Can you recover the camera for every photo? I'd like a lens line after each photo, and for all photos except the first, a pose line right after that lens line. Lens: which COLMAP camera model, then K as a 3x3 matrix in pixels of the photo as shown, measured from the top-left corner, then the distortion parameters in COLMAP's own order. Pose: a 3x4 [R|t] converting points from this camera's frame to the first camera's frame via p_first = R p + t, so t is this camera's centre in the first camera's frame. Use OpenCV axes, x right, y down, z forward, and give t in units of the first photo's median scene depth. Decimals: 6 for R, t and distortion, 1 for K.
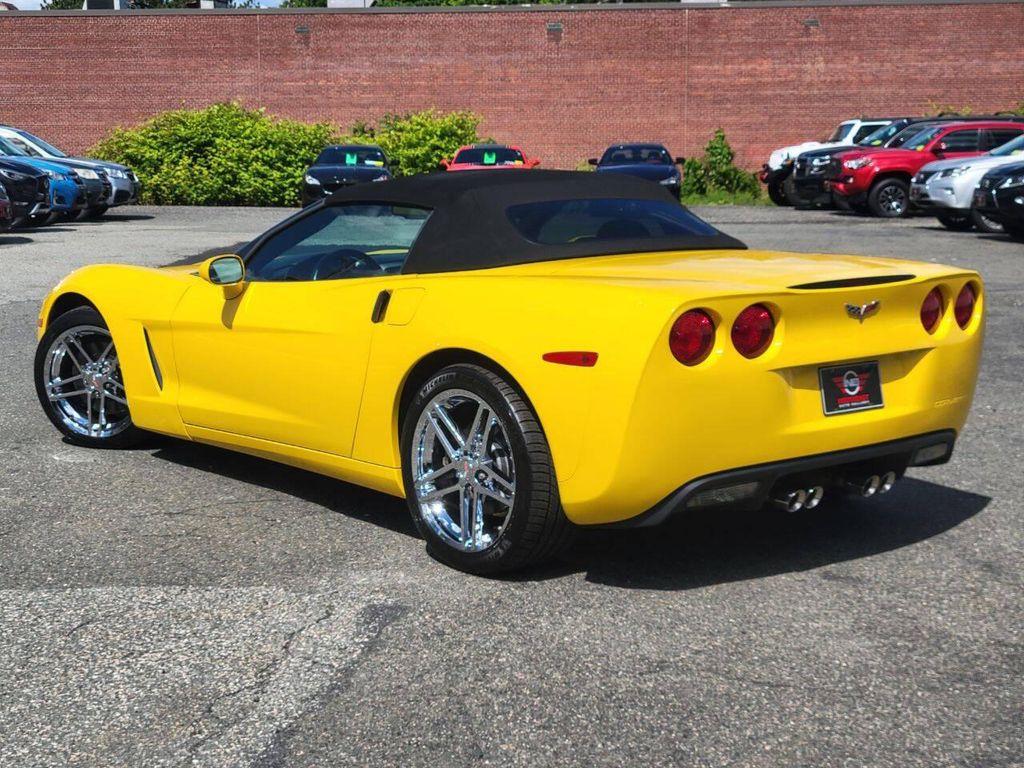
lens RADIAL K [[1541.9, 0, 515.0], [0, 1541.9, 358.5], [0, 0, 1]] dist [0.195628, -0.125858]
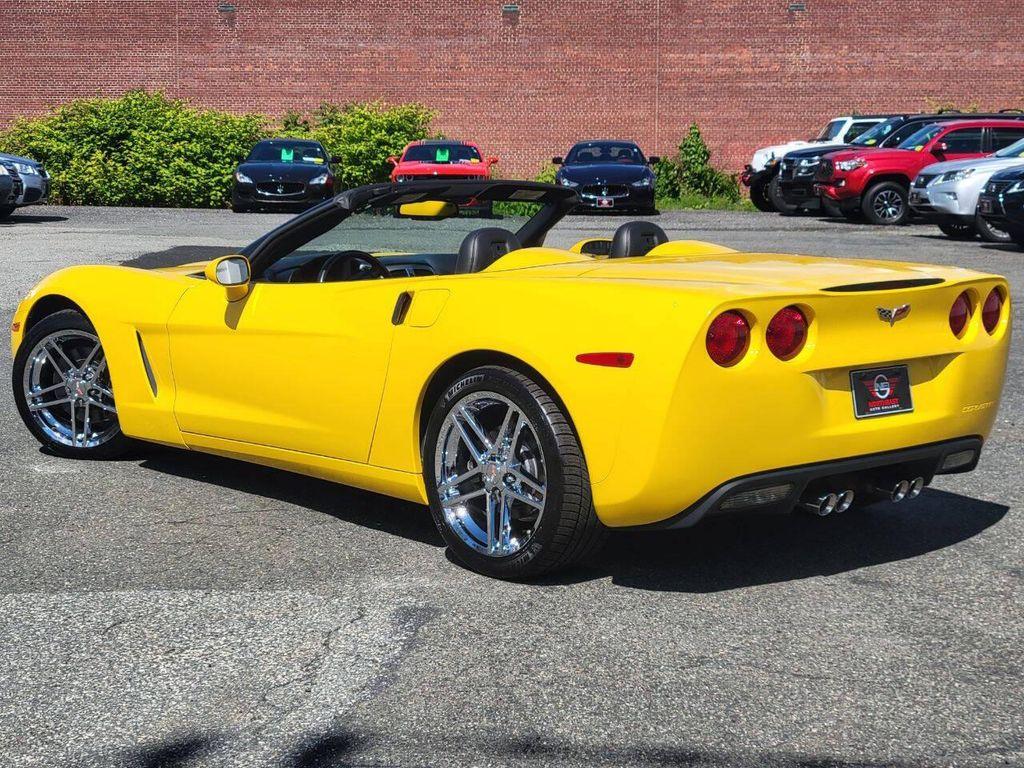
lens RADIAL K [[1733.3, 0, 512.0], [0, 1733.3, 384.0], [0, 0, 1]] dist [0.173292, 0.122599]
pose [[0.999596, 0.003840, 0.028172, -0.046739], [-0.003890, 0.999991, 0.001722, 0.011895], [-0.028165, -0.001831, 0.999602, -0.099176]]
